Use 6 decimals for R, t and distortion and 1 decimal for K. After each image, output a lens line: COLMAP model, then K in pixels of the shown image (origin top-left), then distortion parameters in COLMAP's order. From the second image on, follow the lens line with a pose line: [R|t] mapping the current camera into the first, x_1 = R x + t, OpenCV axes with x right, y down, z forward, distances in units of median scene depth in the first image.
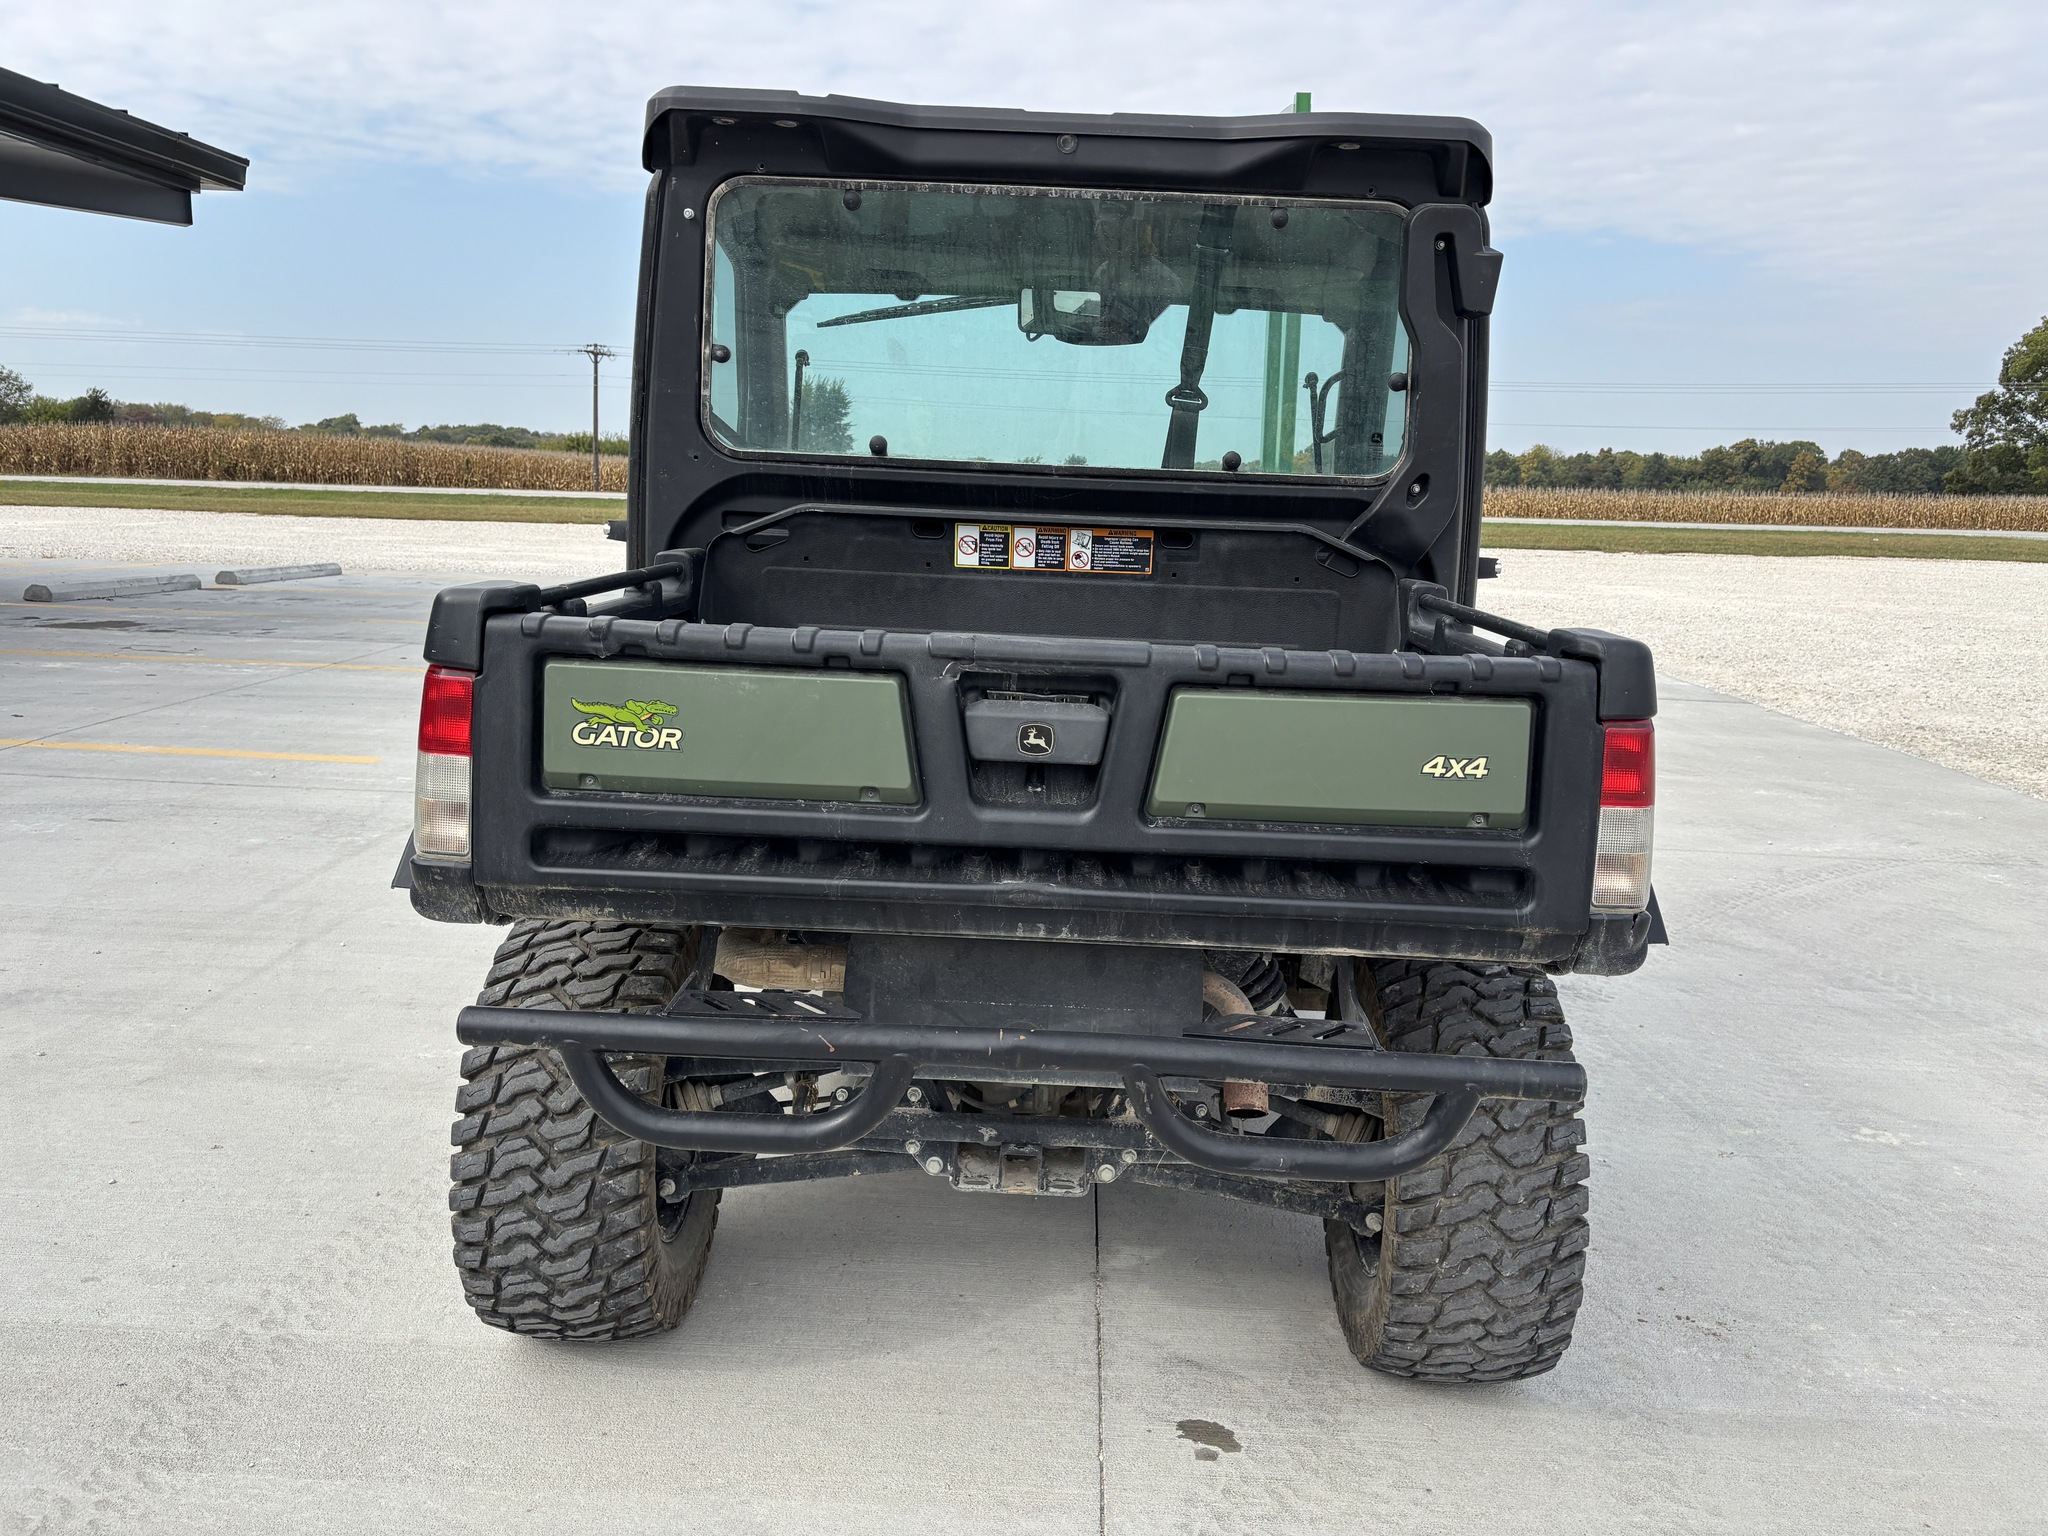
lens RADIAL K [[1560.0, 0, 1039.0], [0, 1560.0, 721.8], [0, 0, 1]] dist [0.040433, -0.022417]
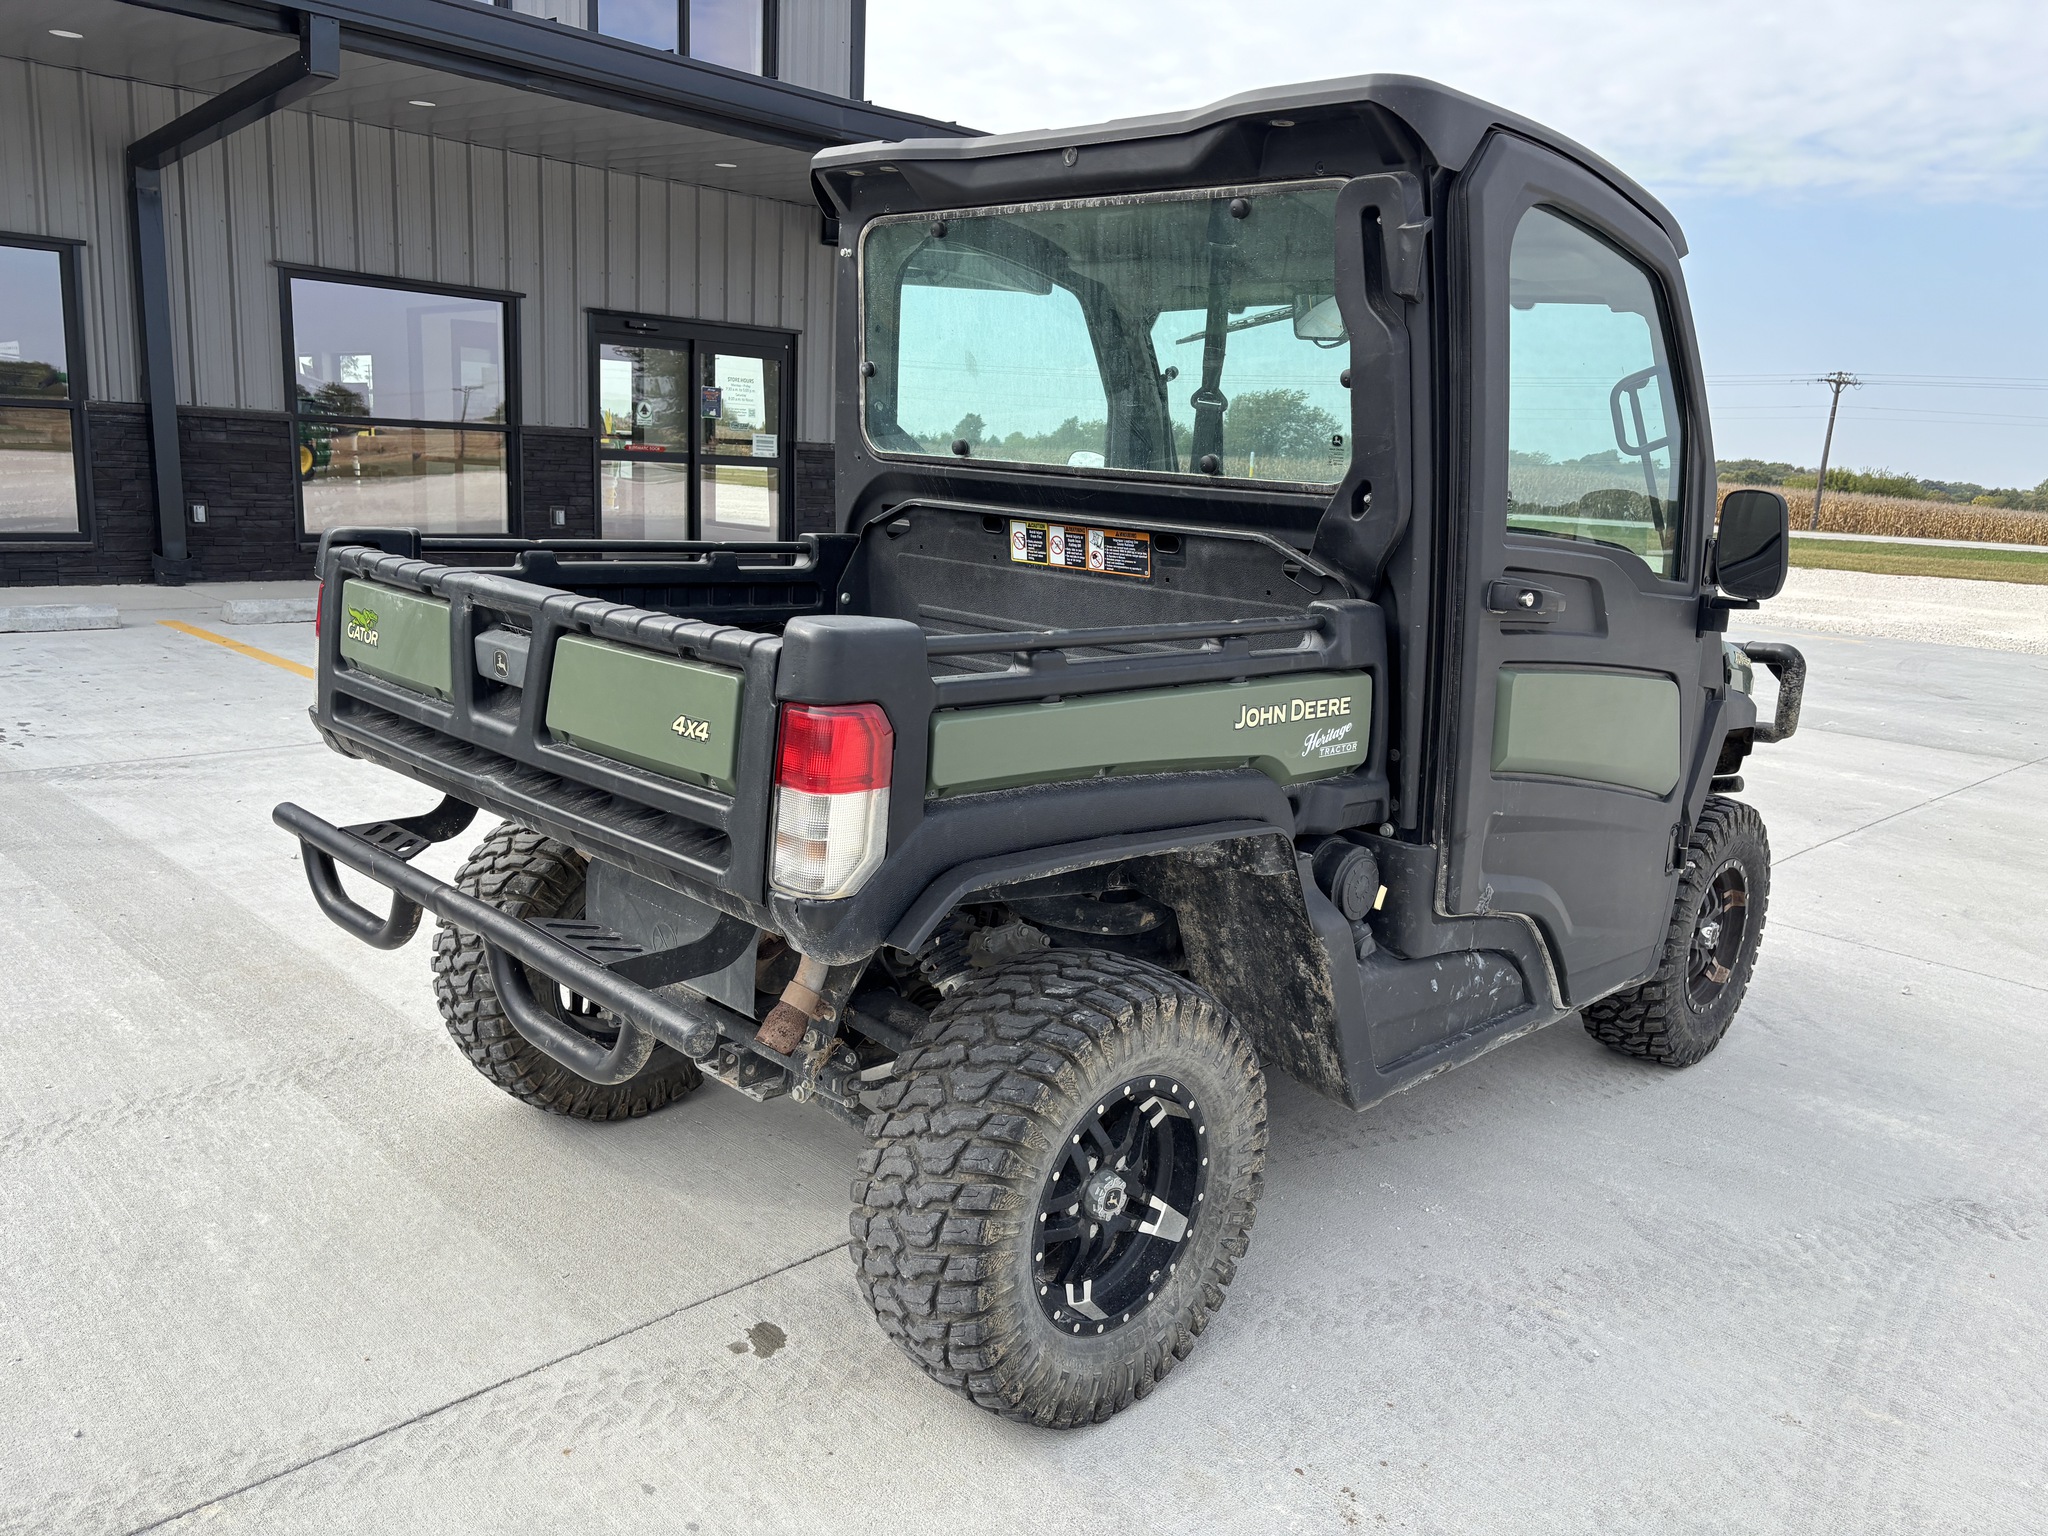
lens RADIAL K [[1564.5, 0, 1035.4], [0, 1564.5, 745.9], [0, 0, 1]] dist [0.032538, -0.027354]
pose [[0.724822, 0.132631, -0.676048, 0.742129], [-0.137591, 0.989393, 0.046587, -0.026329], [0.675056, 0.059251, 0.735383, 0.234989]]
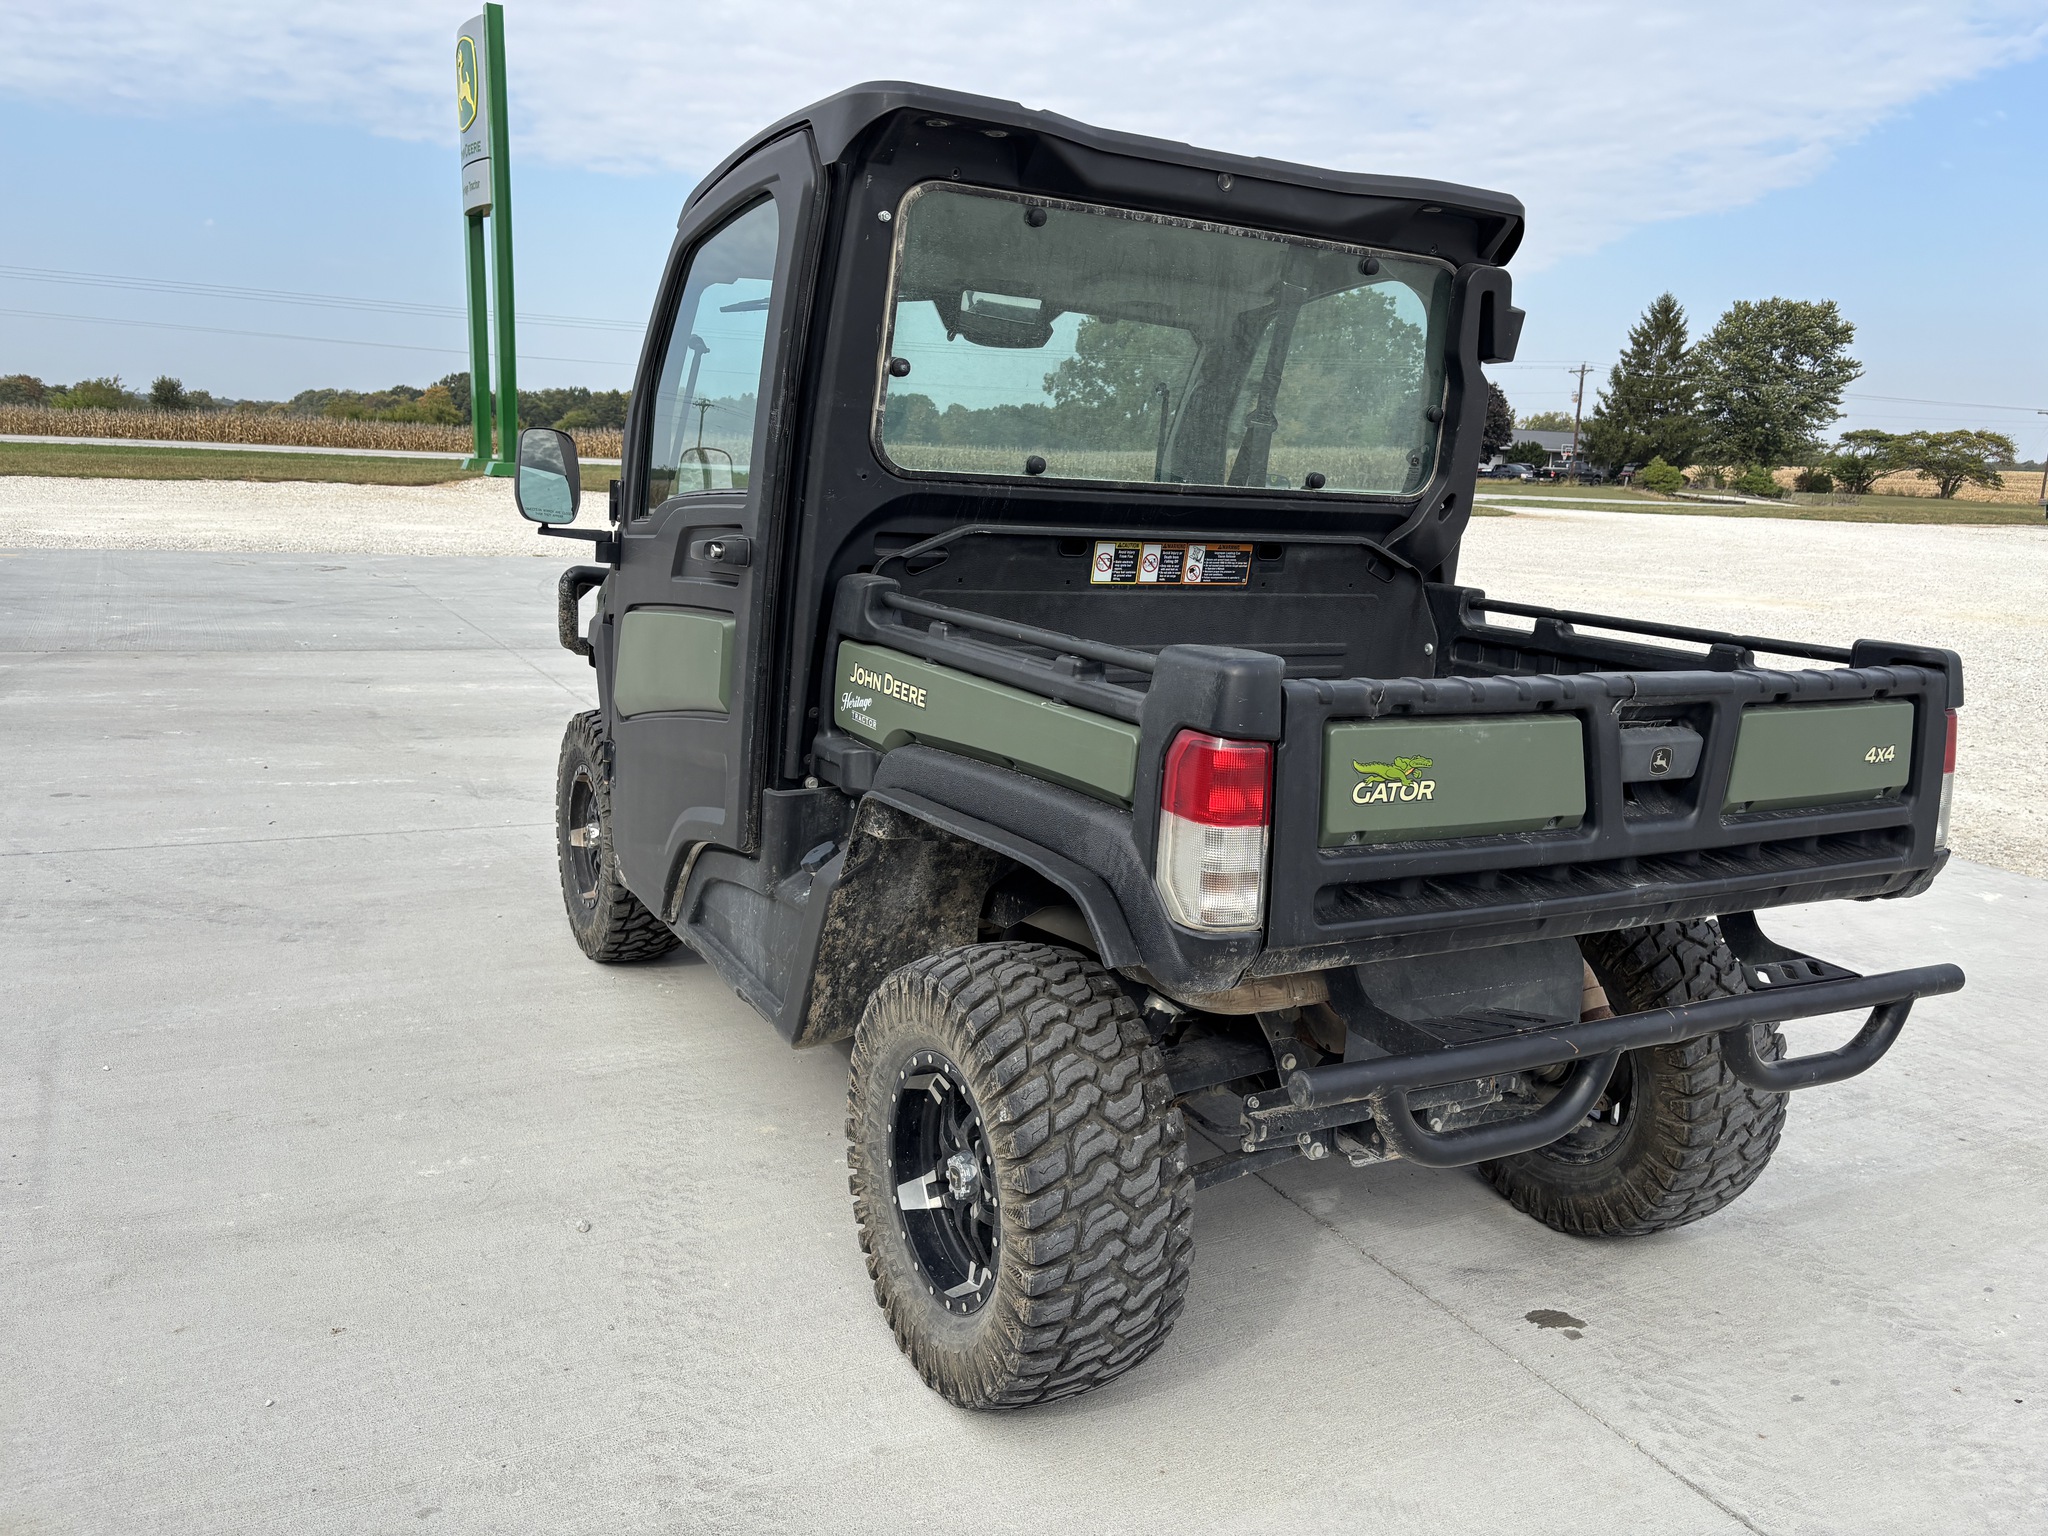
lens RADIAL K [[1564.5, 0, 1035.4], [0, 1564.5, 745.9], [0, 0, 1]] dist [0.032538, -0.027354]
pose [[0.864543, -0.081940, 0.495835, -0.631128], [0.056548, 0.996214, 0.066033, -0.066401], [-0.499368, -0.029050, 0.865903, 0.136902]]
